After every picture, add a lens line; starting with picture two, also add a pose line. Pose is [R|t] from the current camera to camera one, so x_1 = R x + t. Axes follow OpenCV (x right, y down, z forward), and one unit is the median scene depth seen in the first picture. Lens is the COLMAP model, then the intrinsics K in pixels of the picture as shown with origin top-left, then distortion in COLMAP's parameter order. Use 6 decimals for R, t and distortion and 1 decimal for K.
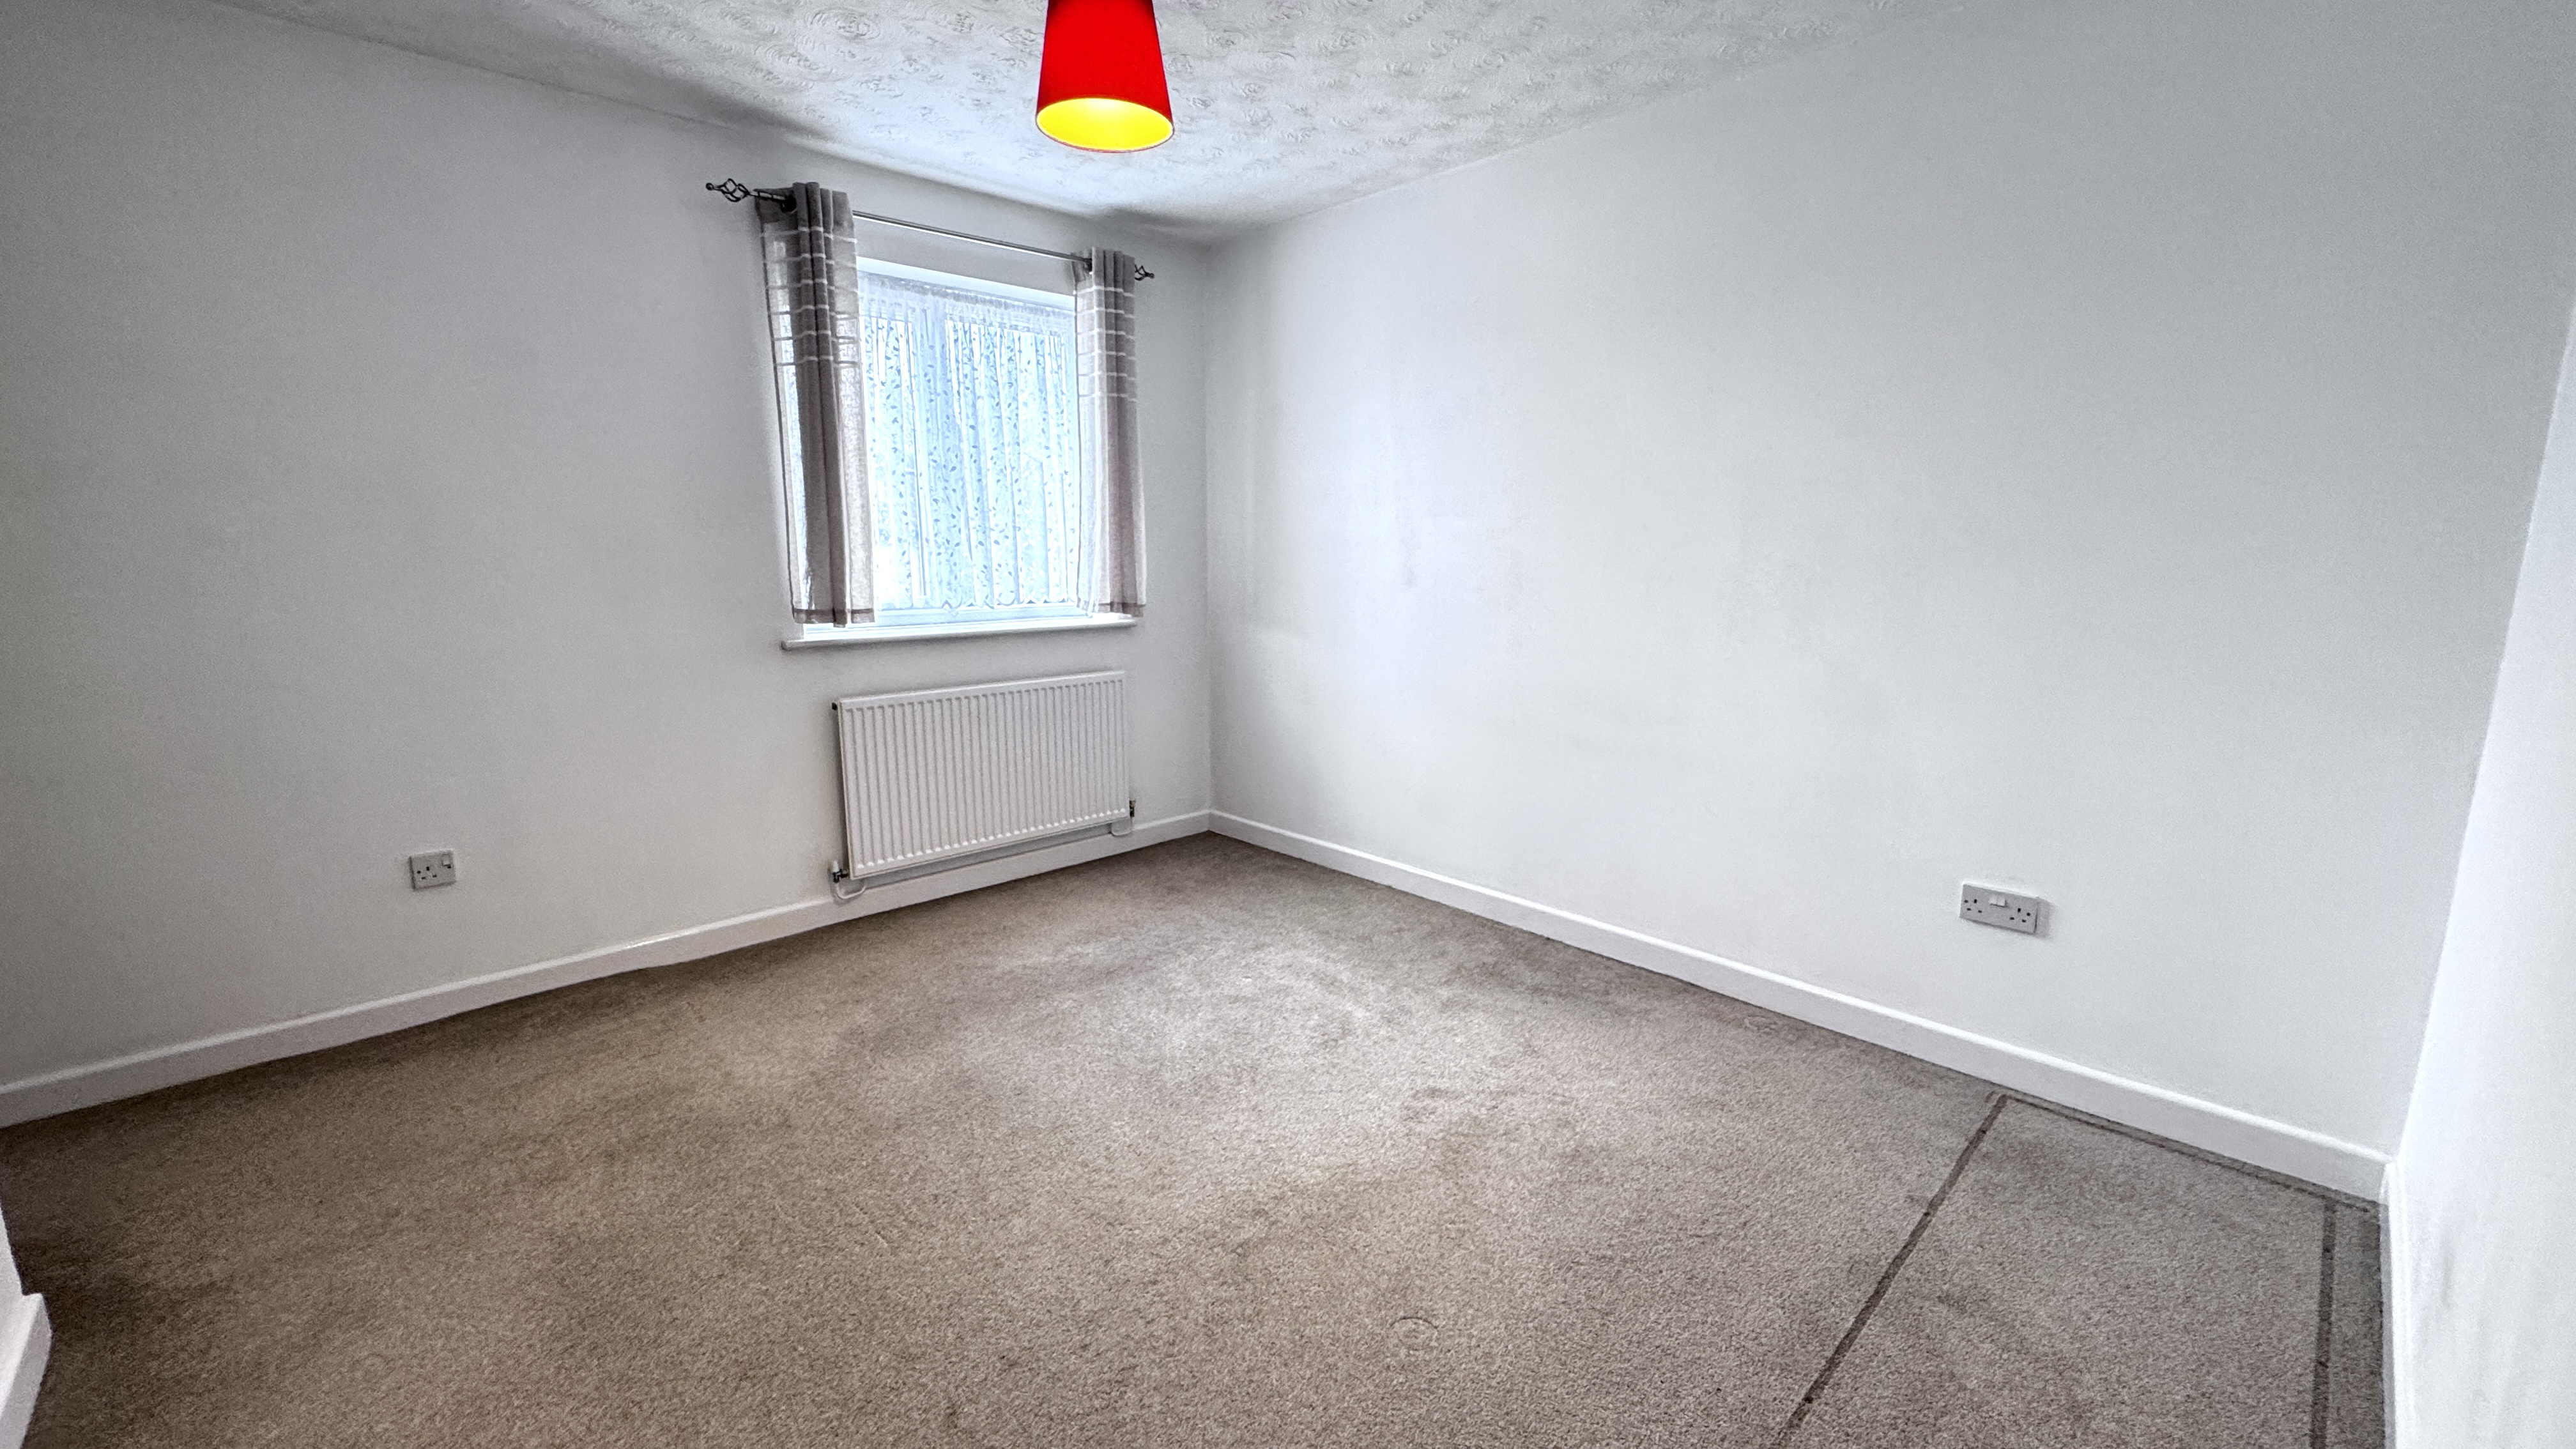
lens RADIAL K [[1025.8, 0, 1288.7], [0, 1025.8, 720.6], [0, 0, 1]] dist [-0.001726, -0.000063]
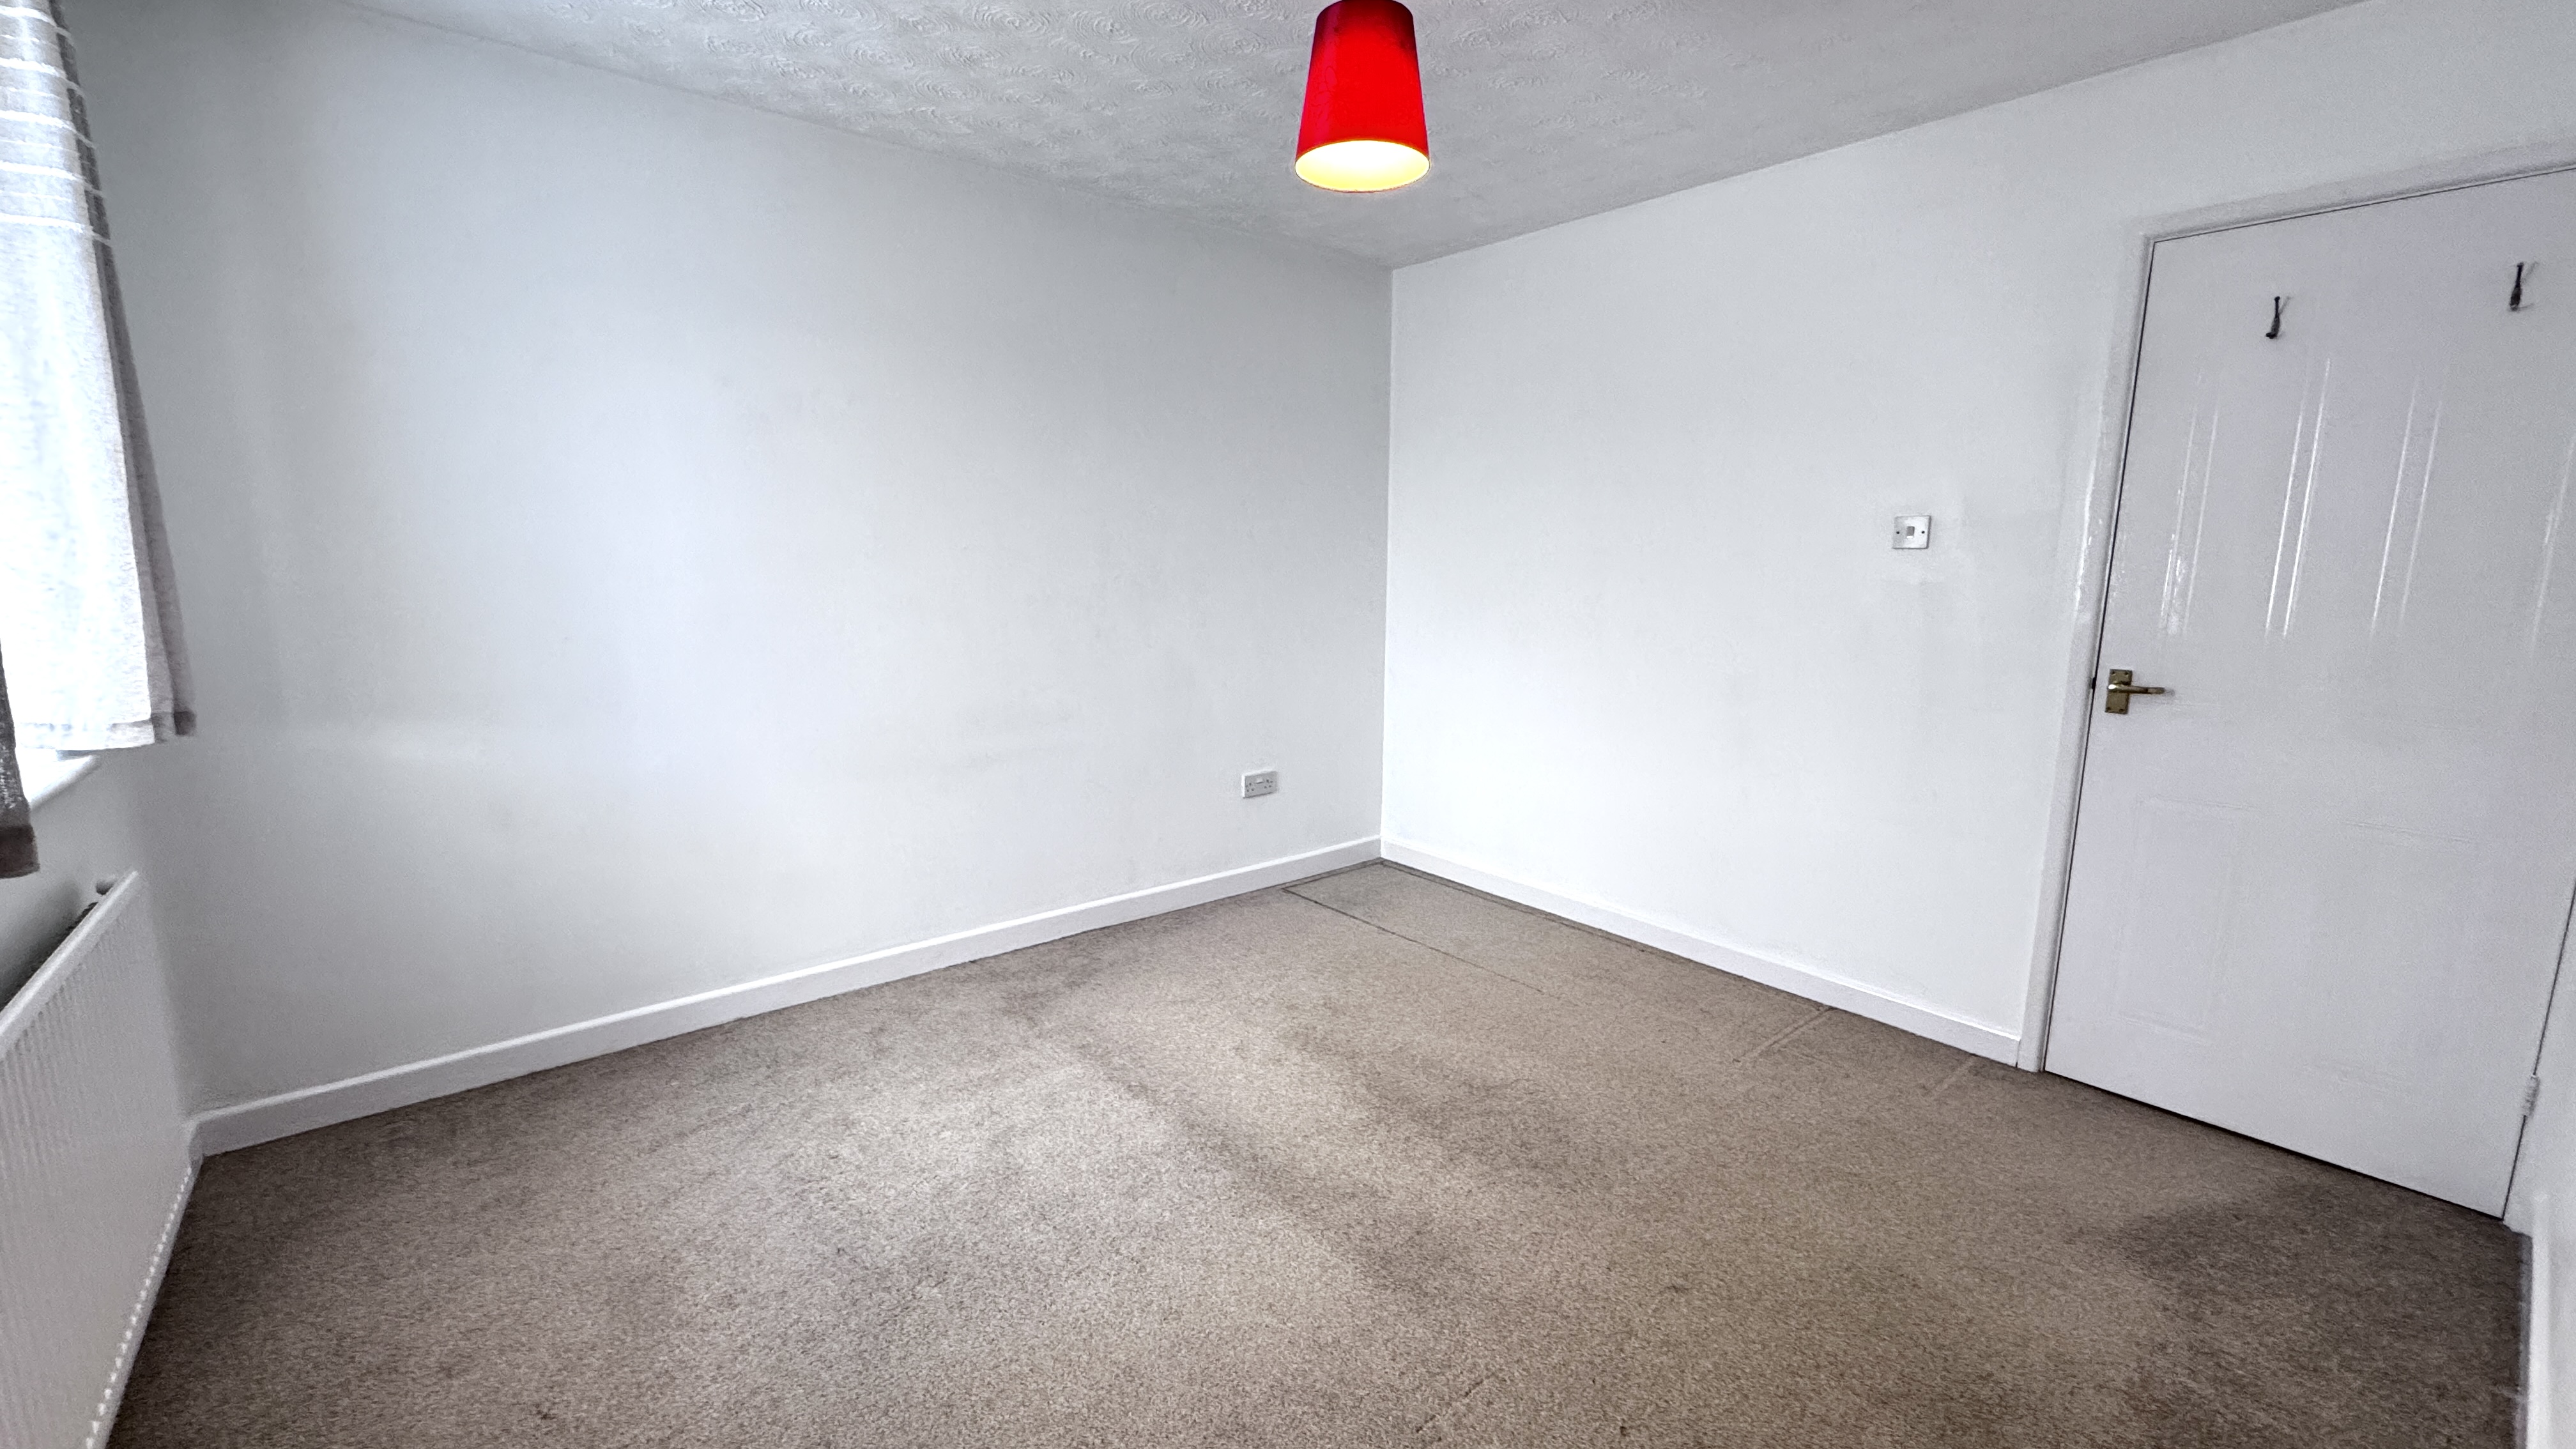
lens RADIAL K [[1025.8, 0, 1288.7], [0, 1025.8, 720.6], [0, 0, 1]] dist [-0.001726, -0.000063]
pose [[0.064361, -0.161382, 0.984791, -0.688814], [0.165119, 0.974957, 0.148979, -0.117328], [-0.984171, 0.153019, 0.089396, 0.583661]]
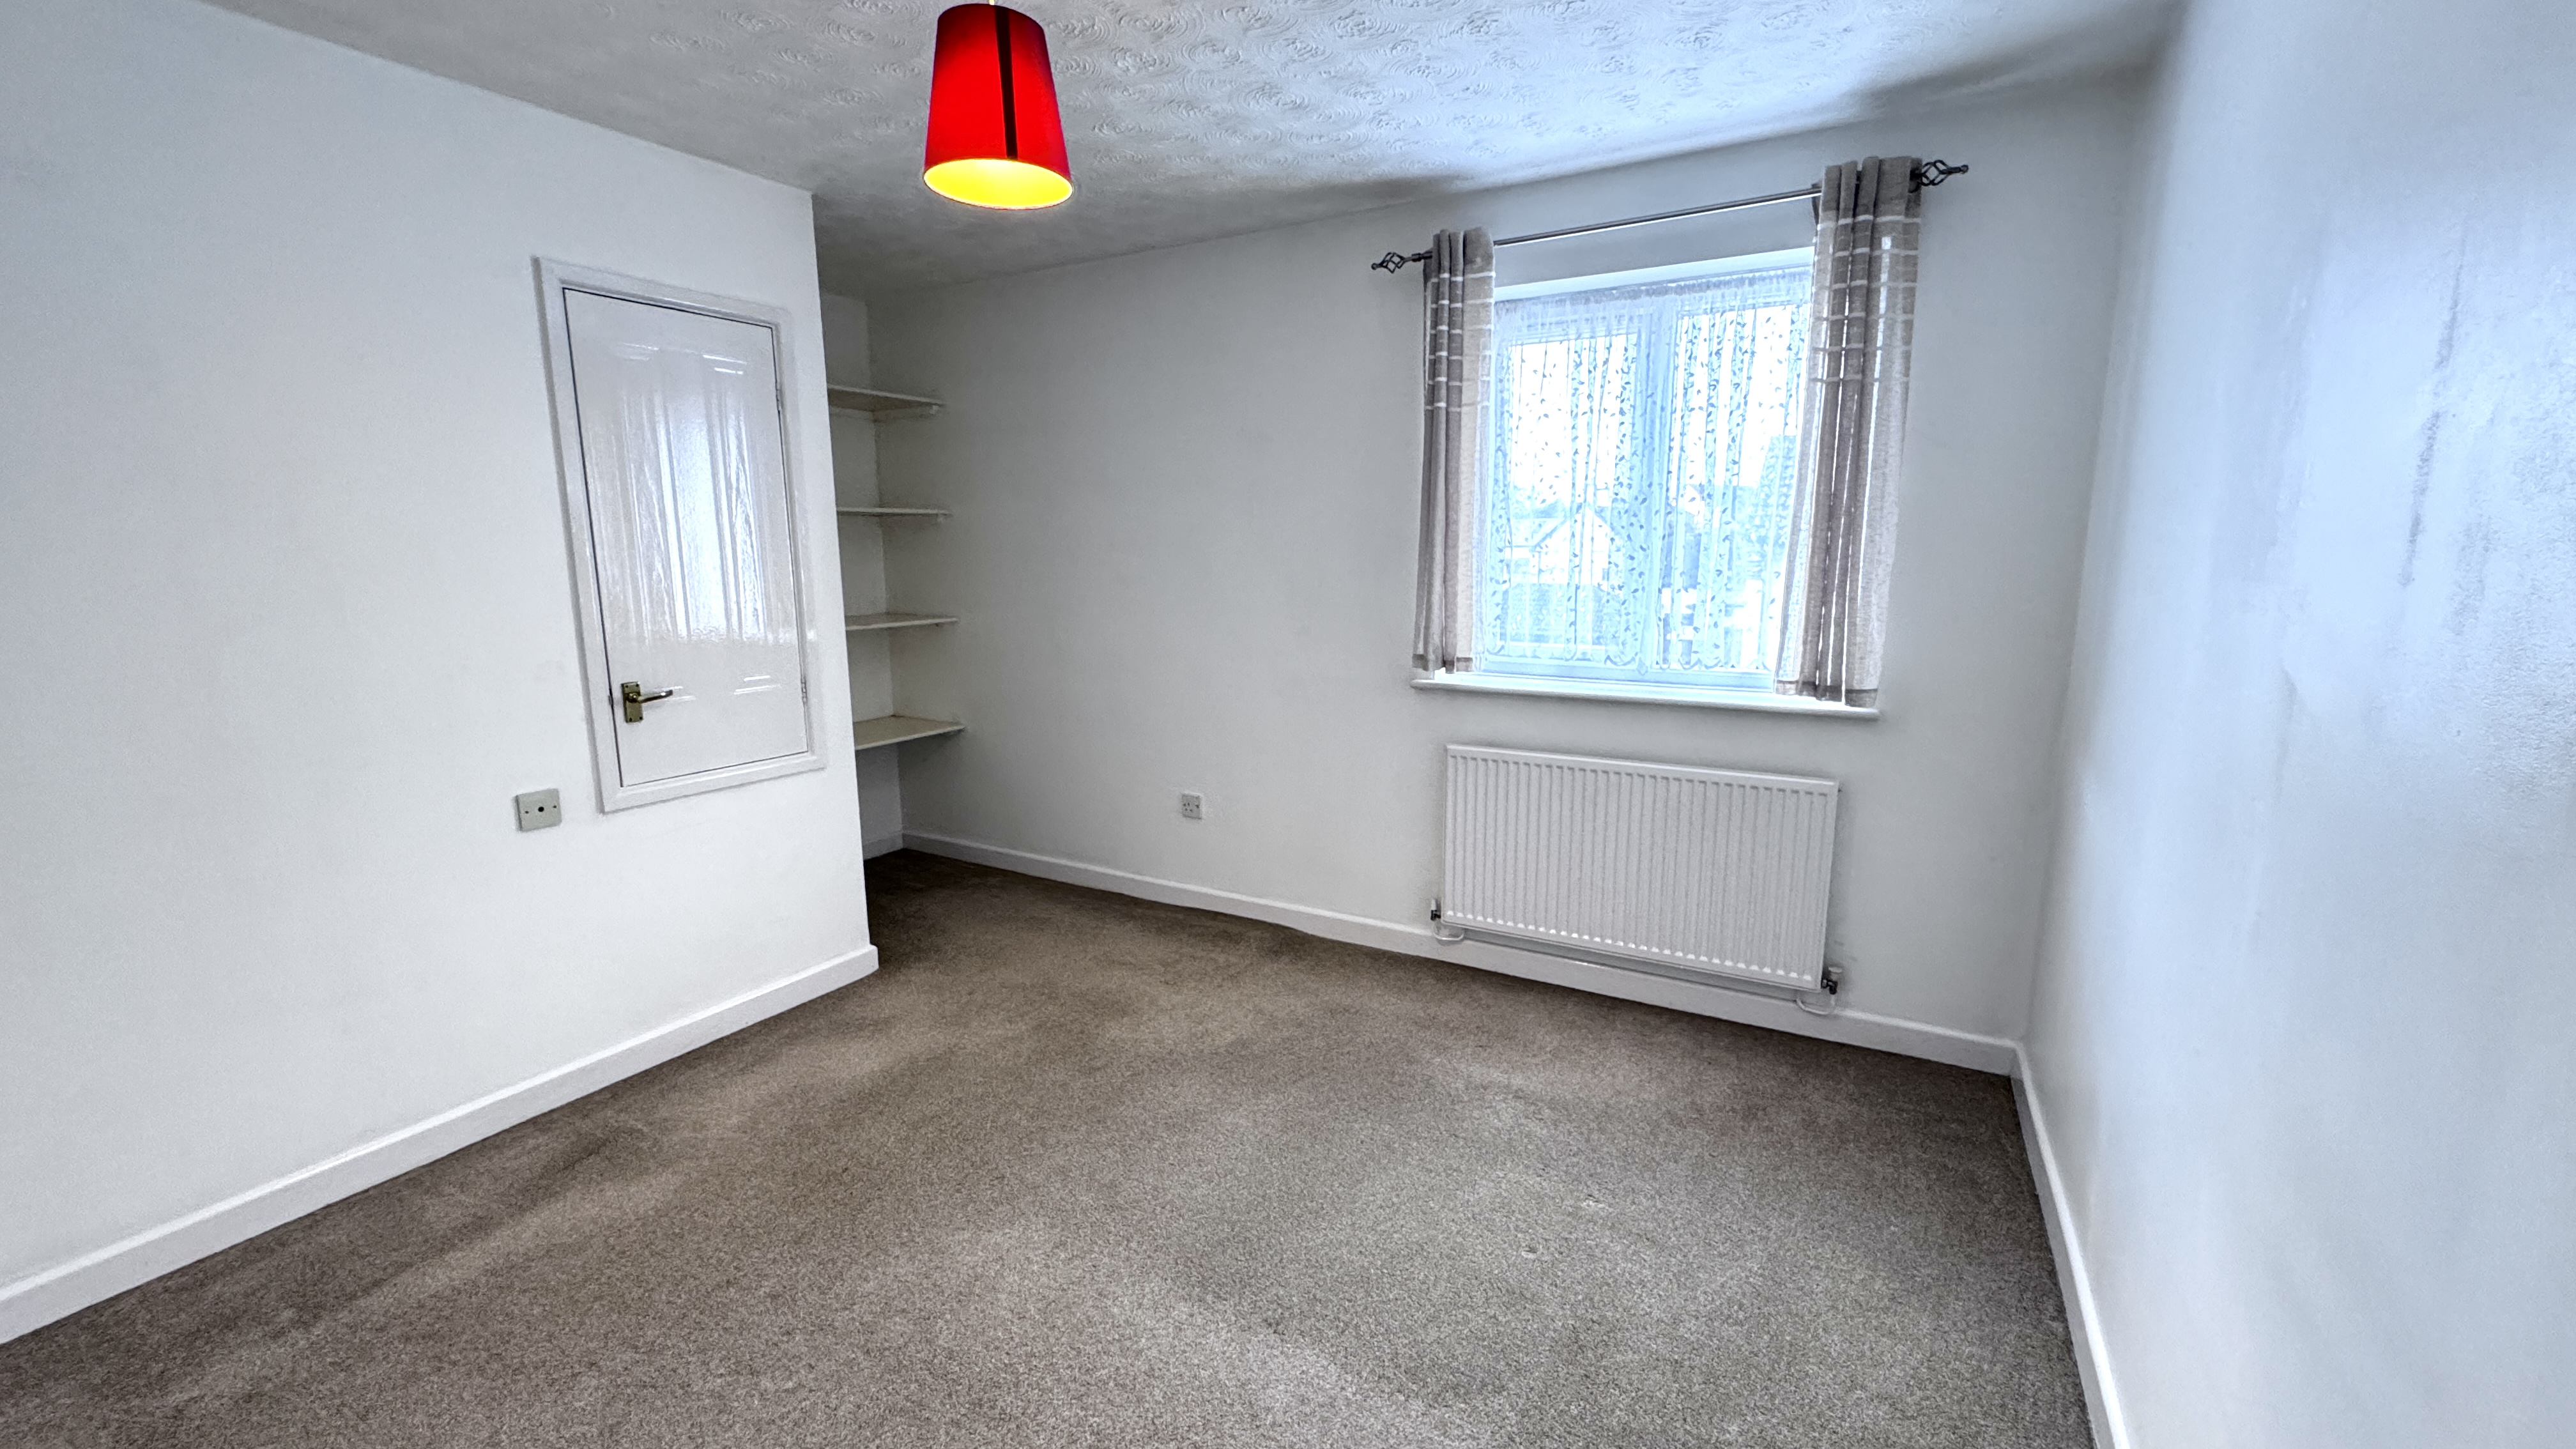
lens RADIAL K [[1025.8, 0, 1288.7], [0, 1025.8, 720.6], [0, 0, 1]] dist [-0.001726, -0.000063]
pose [[0.282217, 0.158635, -0.946144, 0.467398], [-0.160188, 0.980180, 0.116561, -0.137073], [0.945882, 0.118665, 0.302035, 0.561563]]
